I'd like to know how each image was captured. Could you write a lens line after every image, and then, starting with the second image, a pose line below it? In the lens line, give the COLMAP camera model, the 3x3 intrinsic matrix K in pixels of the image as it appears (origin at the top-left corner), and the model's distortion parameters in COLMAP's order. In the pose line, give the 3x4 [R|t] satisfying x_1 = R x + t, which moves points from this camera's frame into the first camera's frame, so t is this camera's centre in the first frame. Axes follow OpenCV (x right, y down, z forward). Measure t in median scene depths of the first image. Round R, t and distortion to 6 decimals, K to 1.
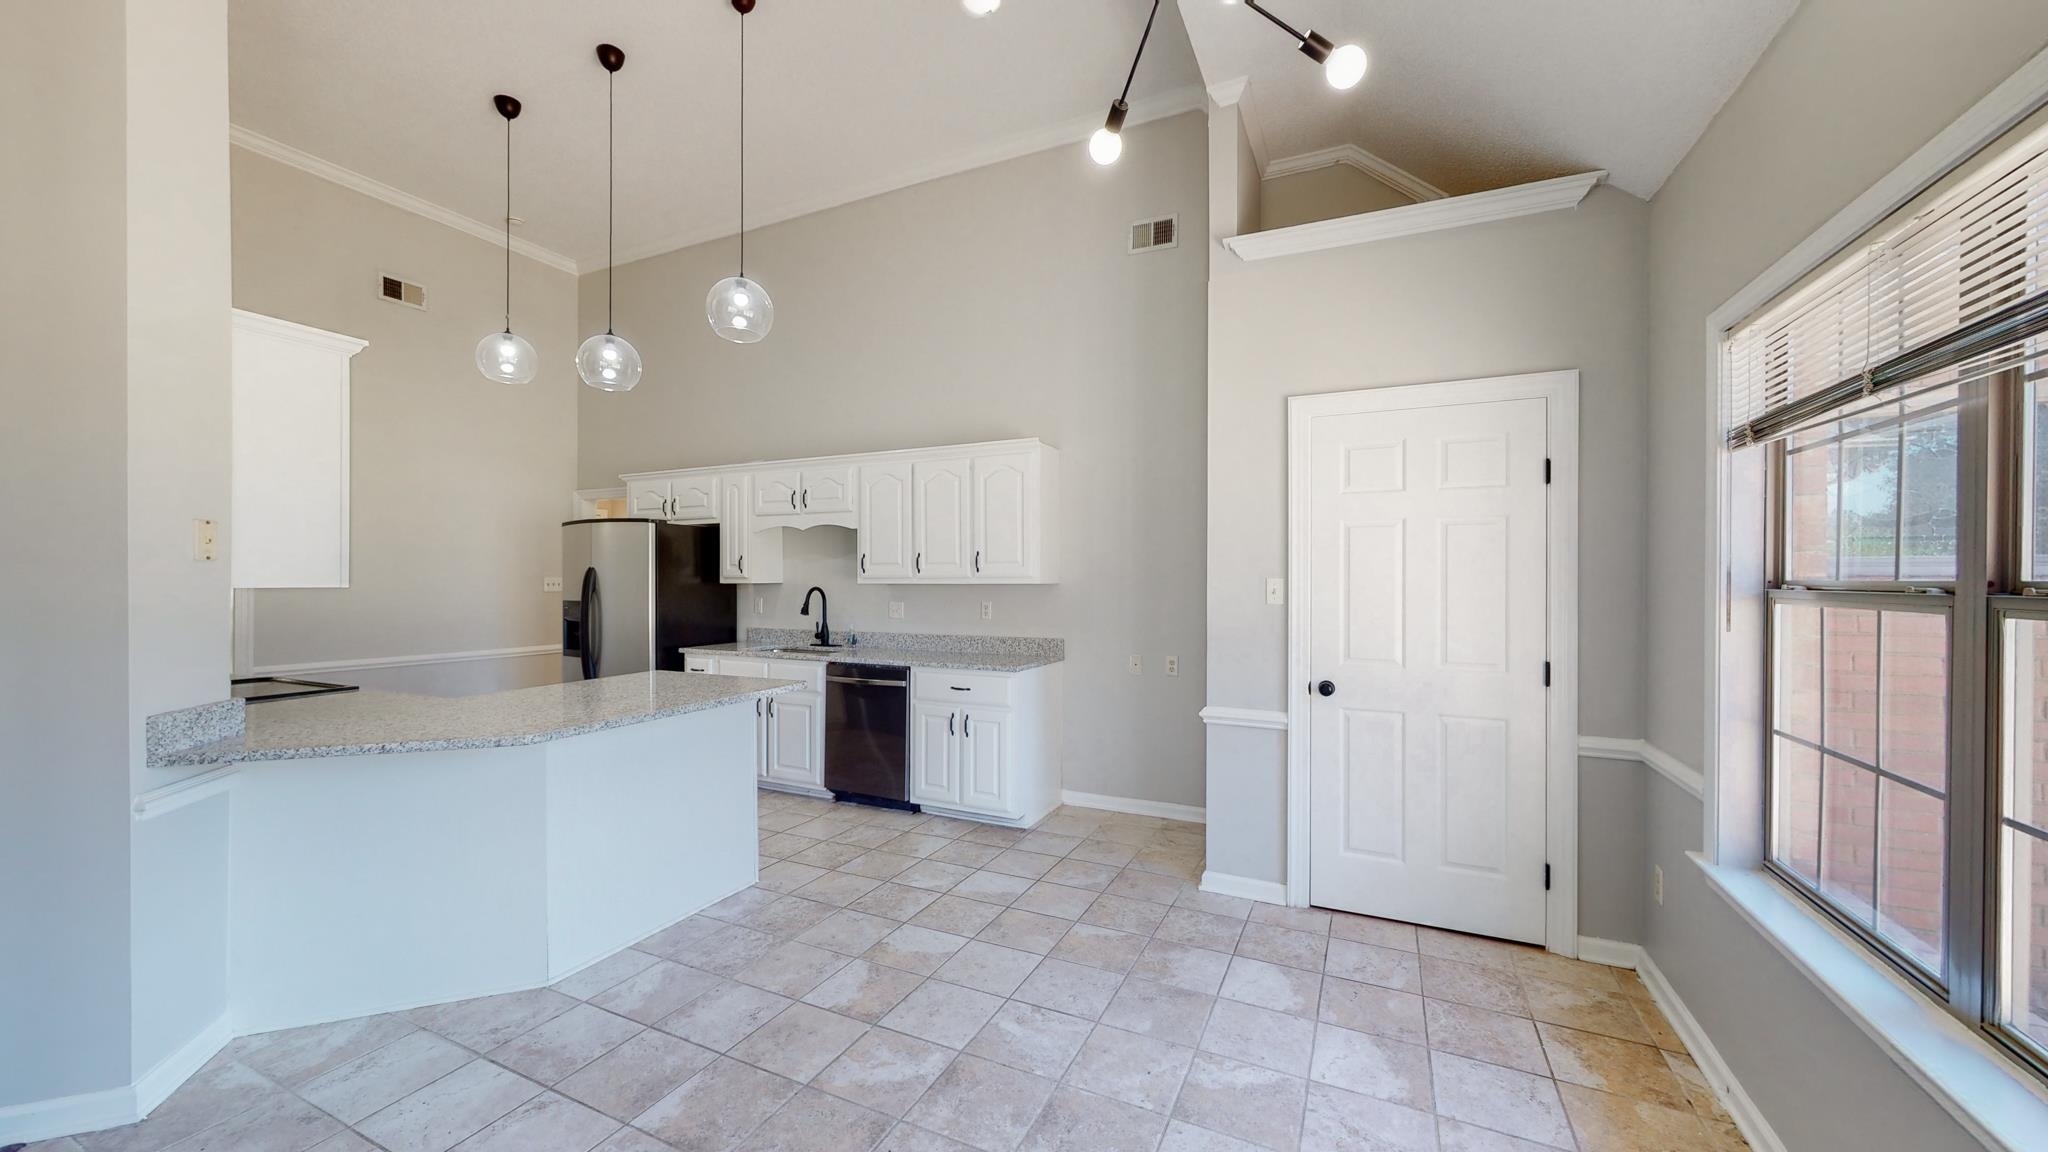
lens RADIAL K [[752.8, 0, 1019.5], [0, 752.8, 581.9], [0, 0, 1]] dist [0.003591, 0.000391]
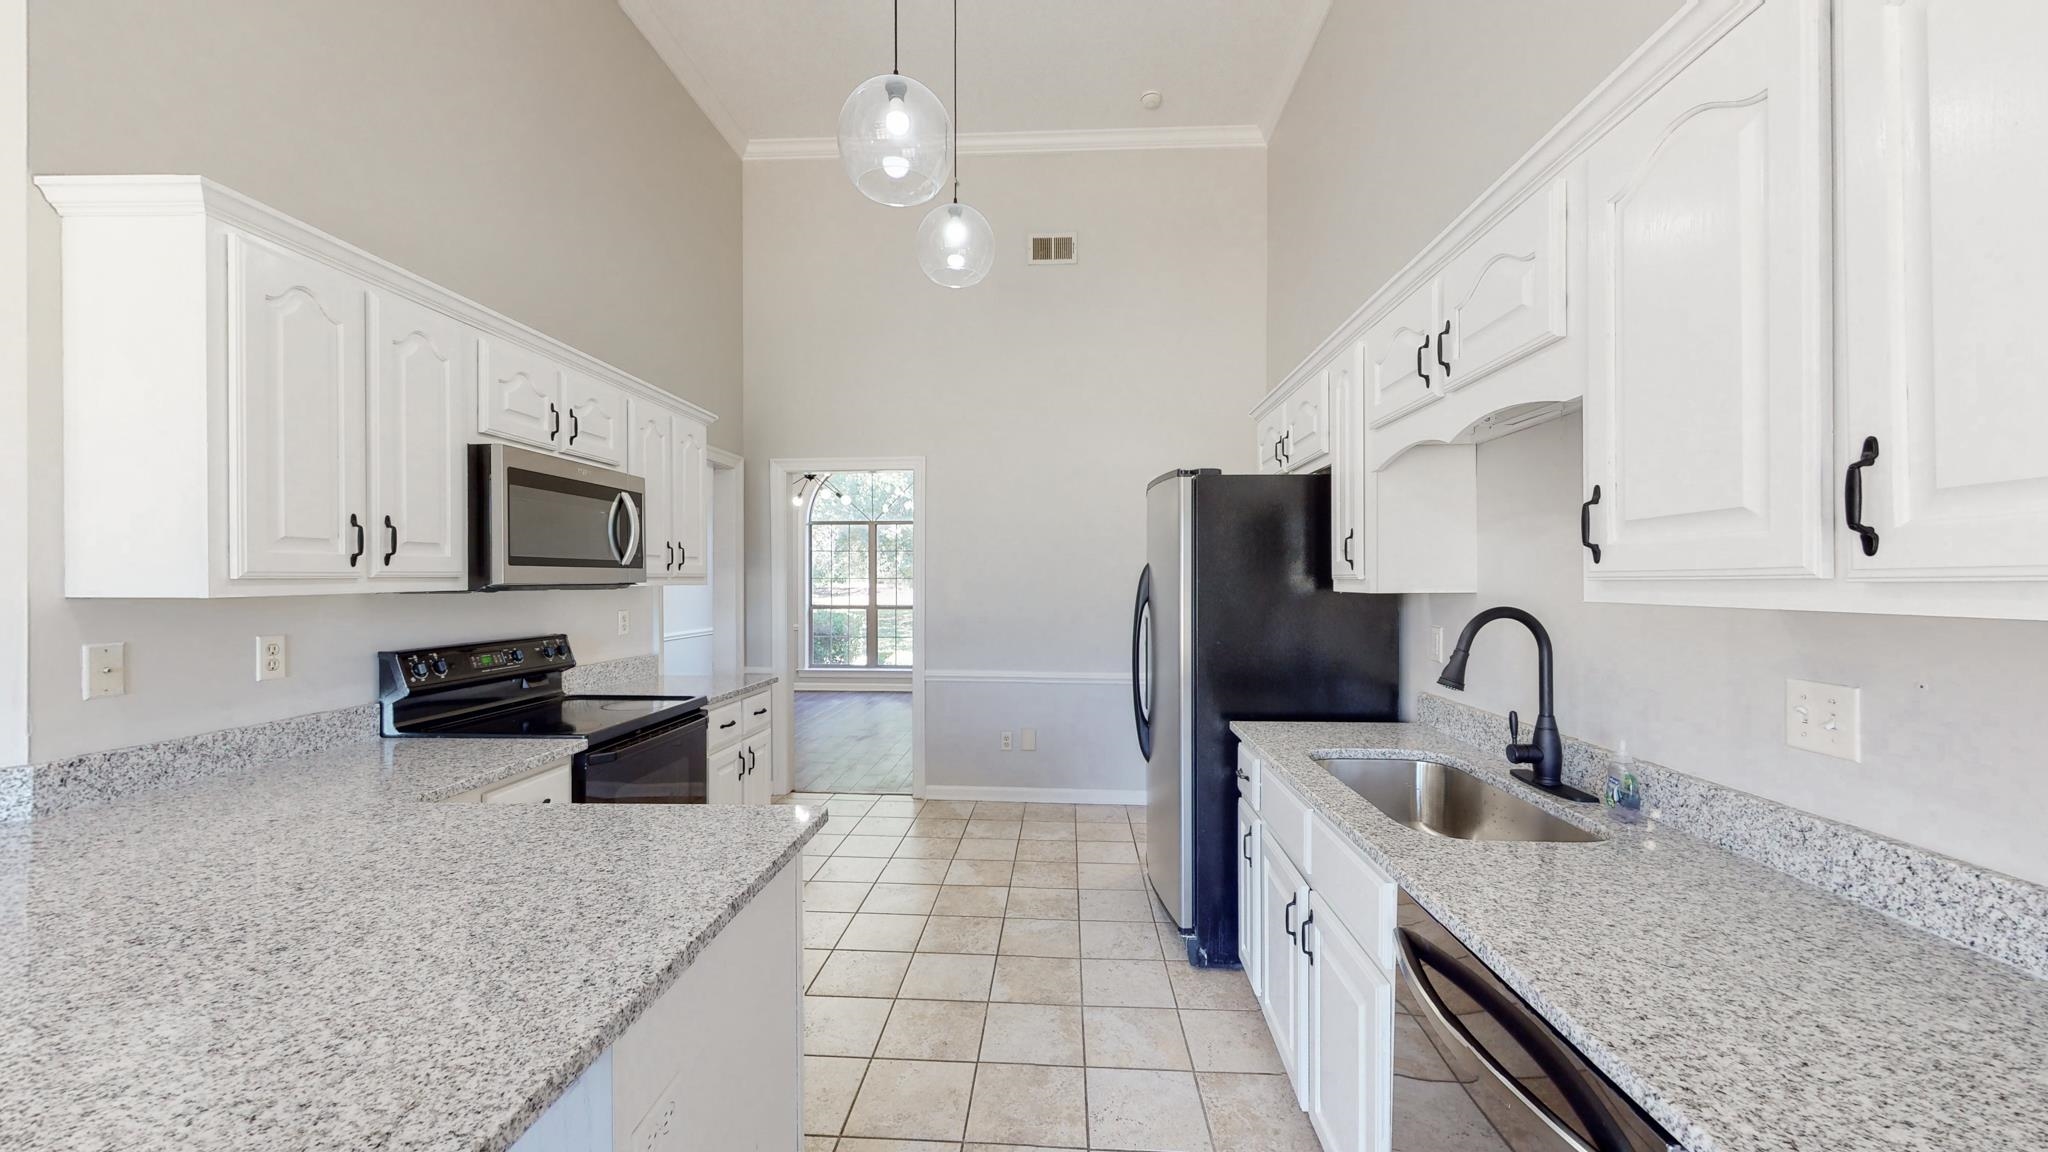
lens RADIAL K [[752.8, 0, 1040.5], [0, 752.8, 584.1], [0, 0, 1]] dist [0.003591, 0.000391]
pose [[0.400576, -0.000865, -0.916263, -0.044672], [-0.000575, 0.999999, -0.001195, -0.003851], [0.916263, 0.001005, 0.400575, 0.668214]]
